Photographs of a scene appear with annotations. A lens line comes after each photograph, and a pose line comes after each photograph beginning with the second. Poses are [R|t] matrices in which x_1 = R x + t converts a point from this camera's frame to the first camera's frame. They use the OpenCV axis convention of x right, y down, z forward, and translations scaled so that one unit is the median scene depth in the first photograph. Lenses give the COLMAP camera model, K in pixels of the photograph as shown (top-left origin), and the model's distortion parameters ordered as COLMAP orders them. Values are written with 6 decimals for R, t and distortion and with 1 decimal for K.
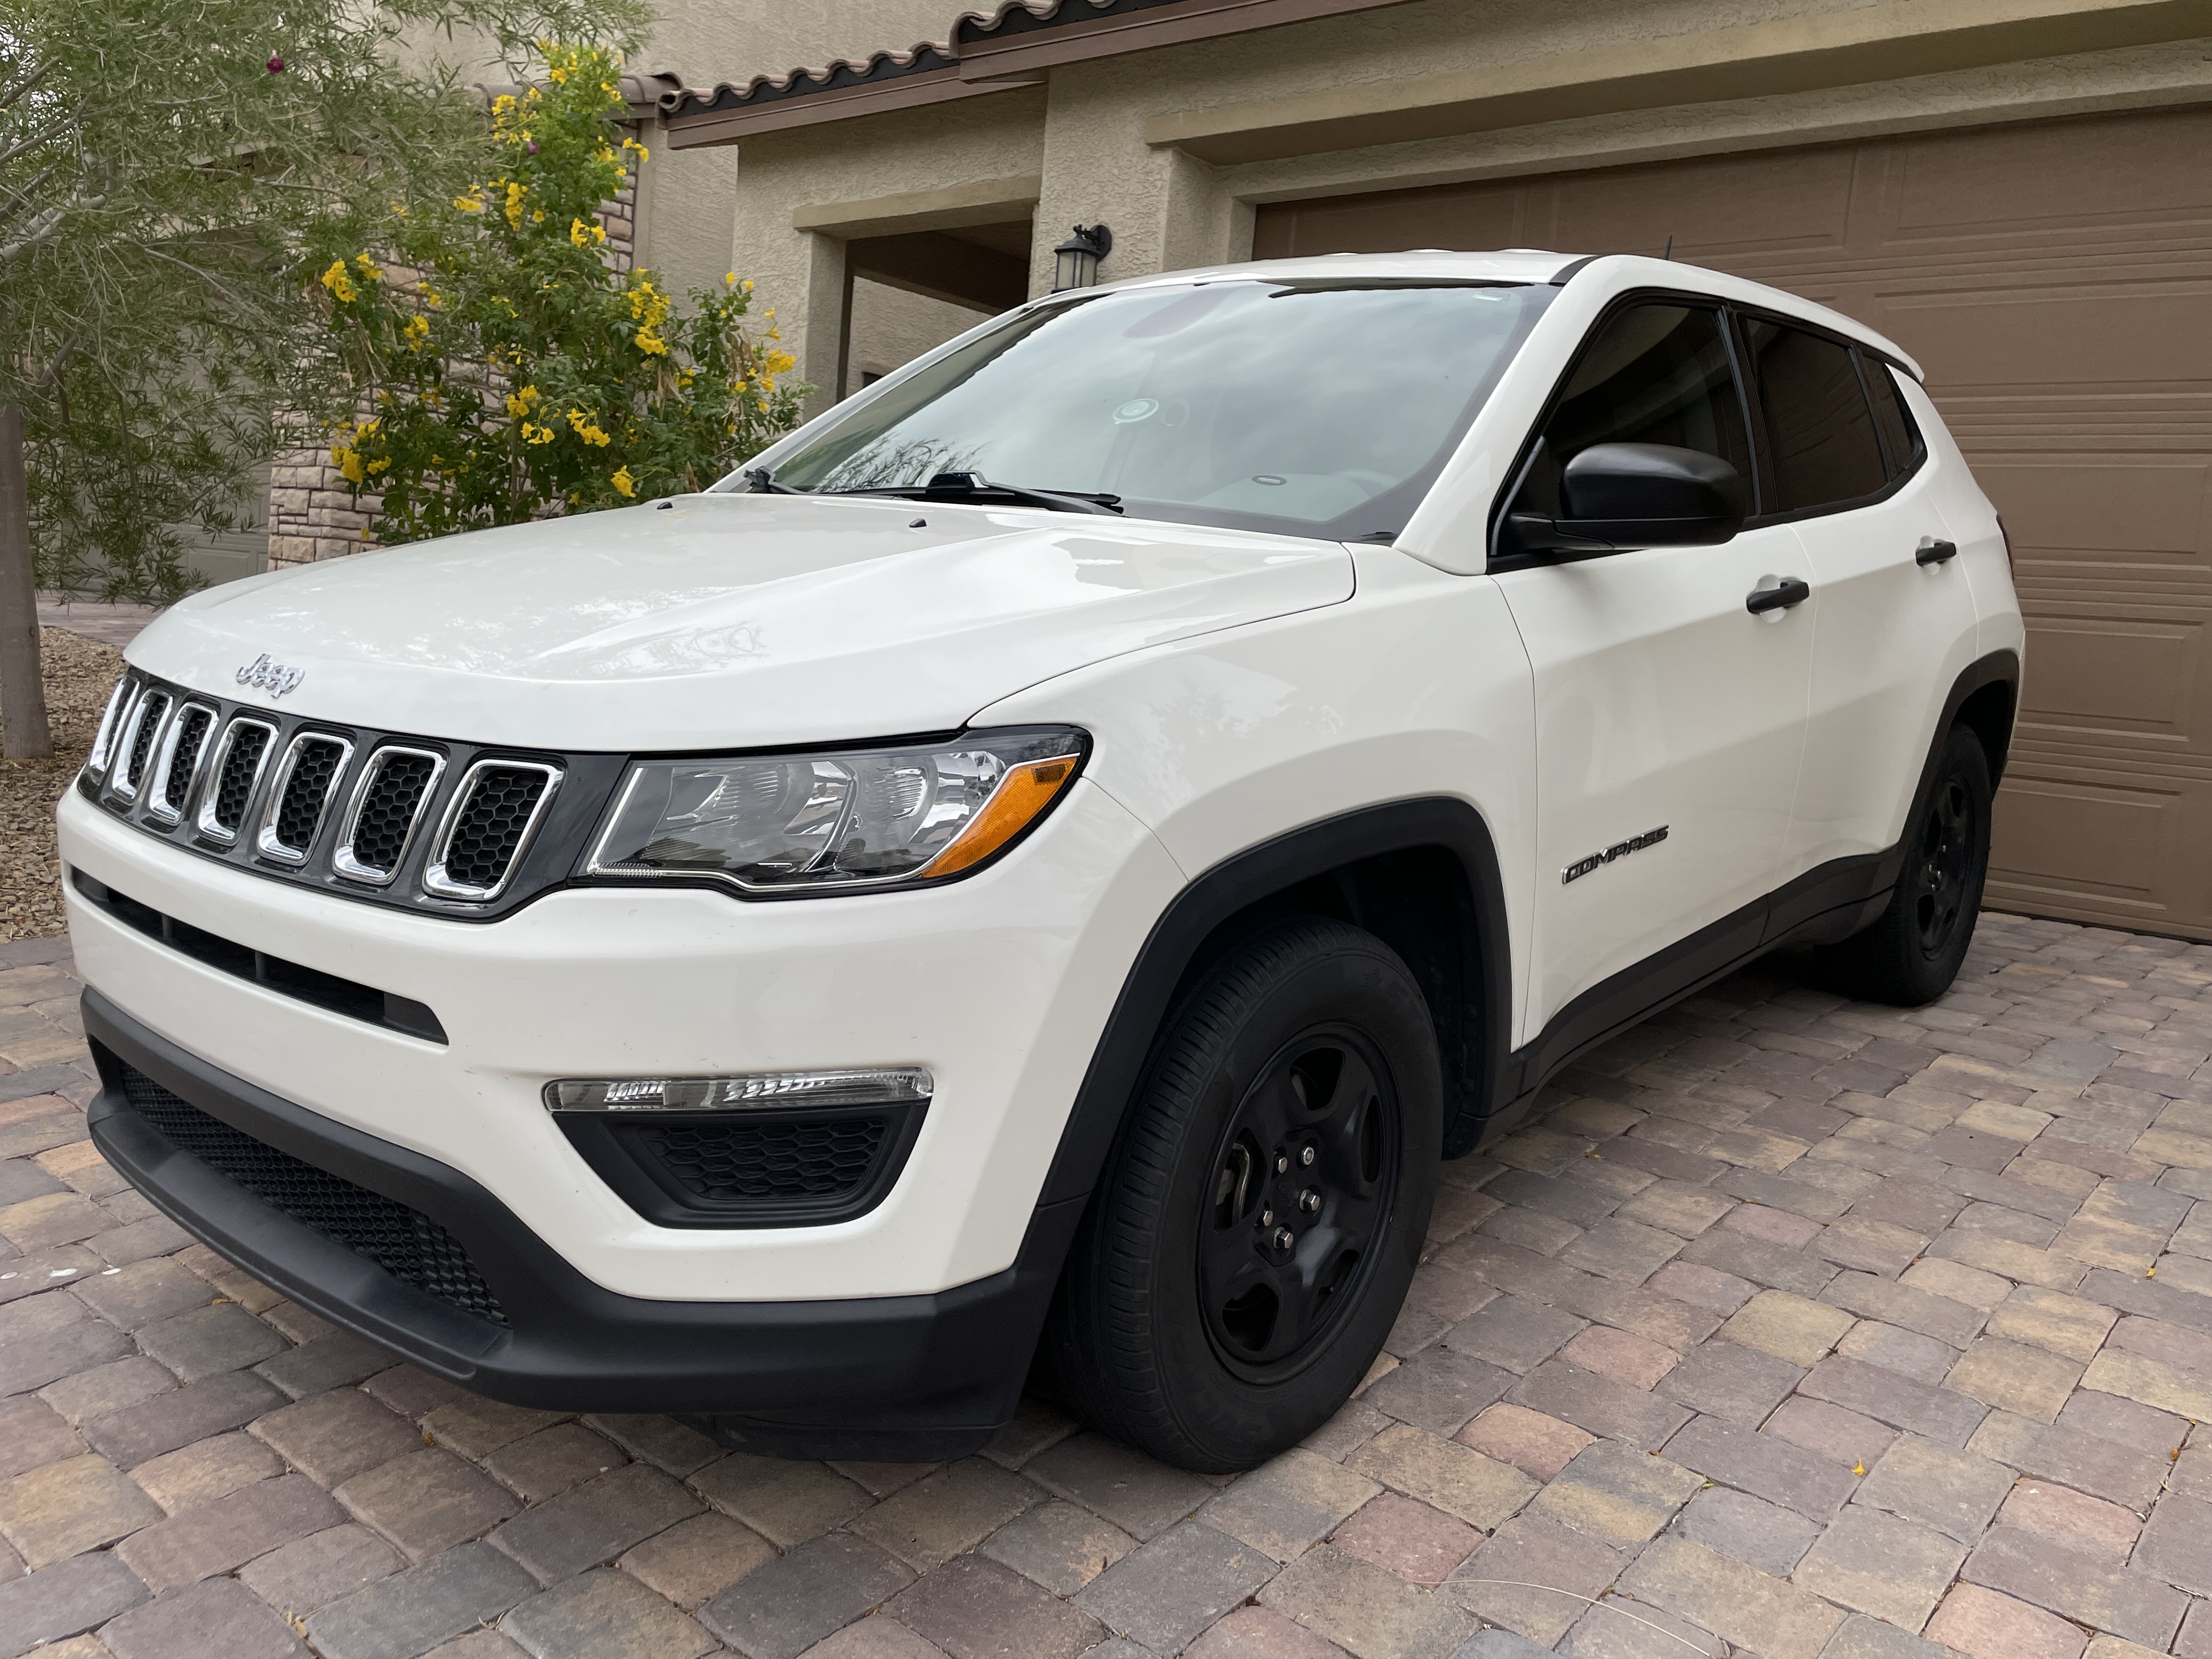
lens RADIAL K [[1767.1, 0, 1127.7], [0, 1767.1, 821.1], [0, 0, 1]] dist [0.058674, -0.074883]
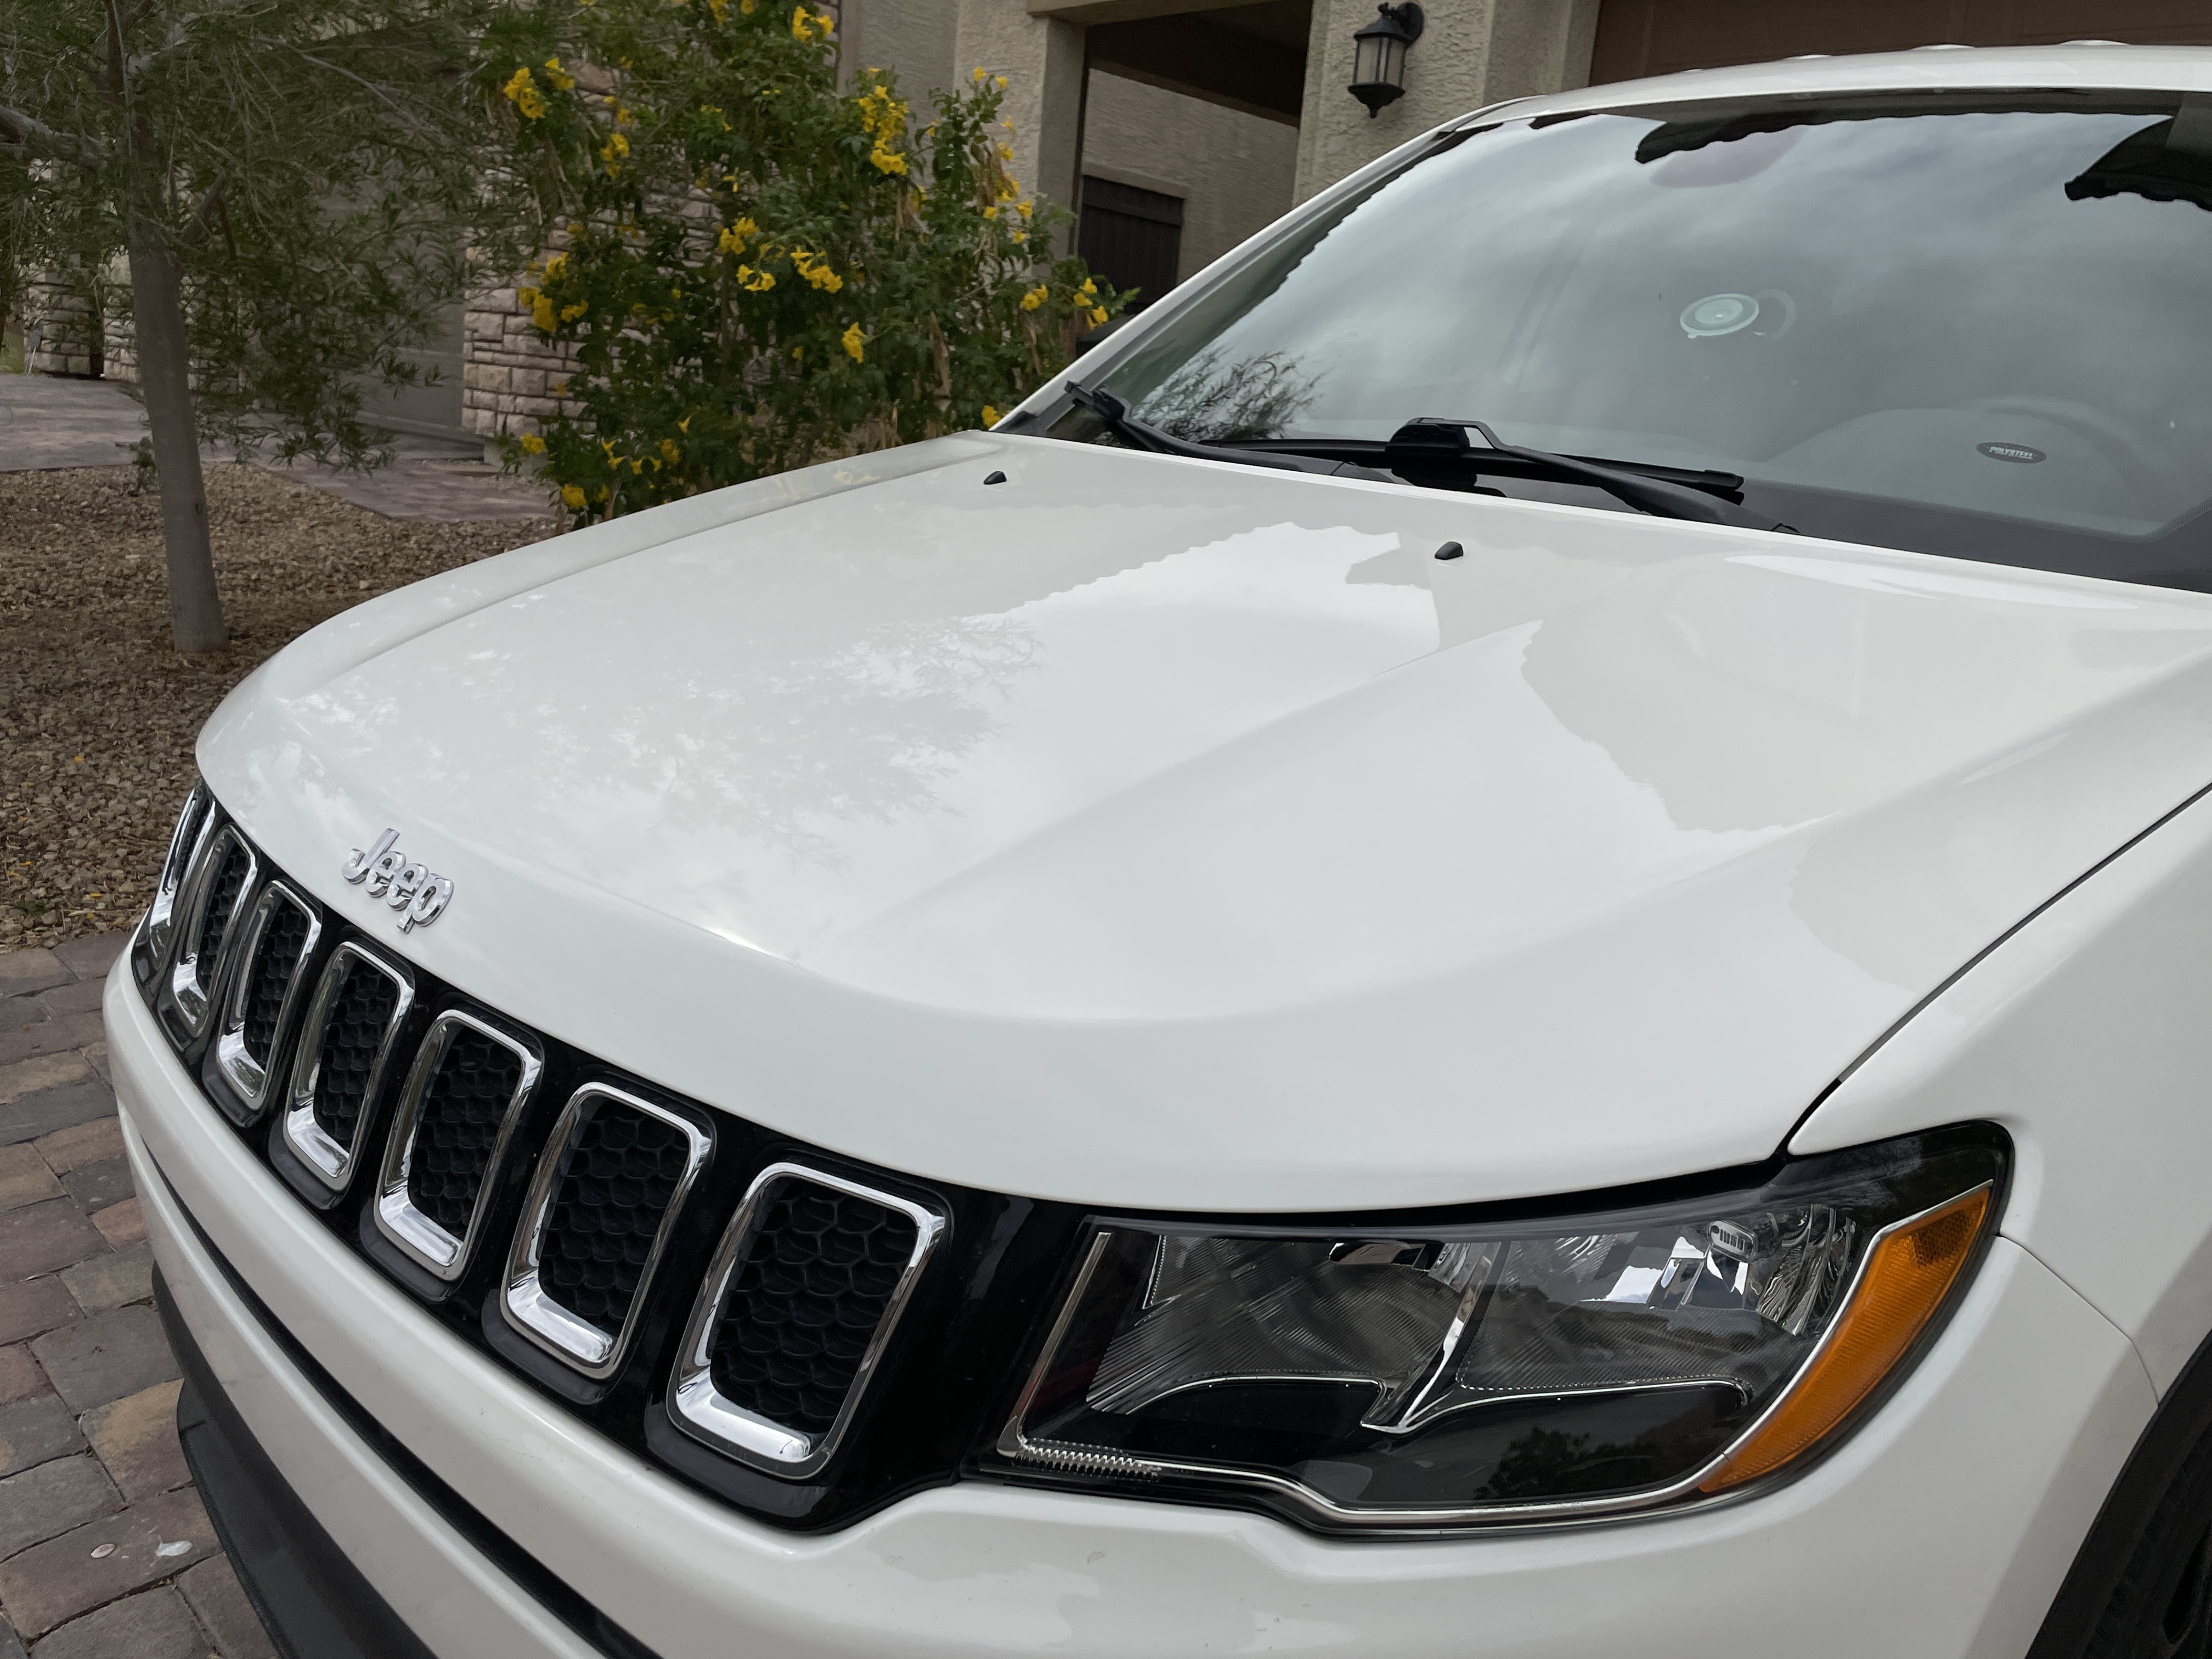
lens RADIAL K [[1767.1, 0, 1137.1], [0, 1767.1, 817.0], [0, 0, 1]] dist [0.058674, -0.074883]
pose [[0.995195, 0.026545, -0.094241, -0.063655], [-0.016432, 0.994177, 0.106500, -0.054278], [0.096519, -0.104440, 0.989837, 0.153024]]
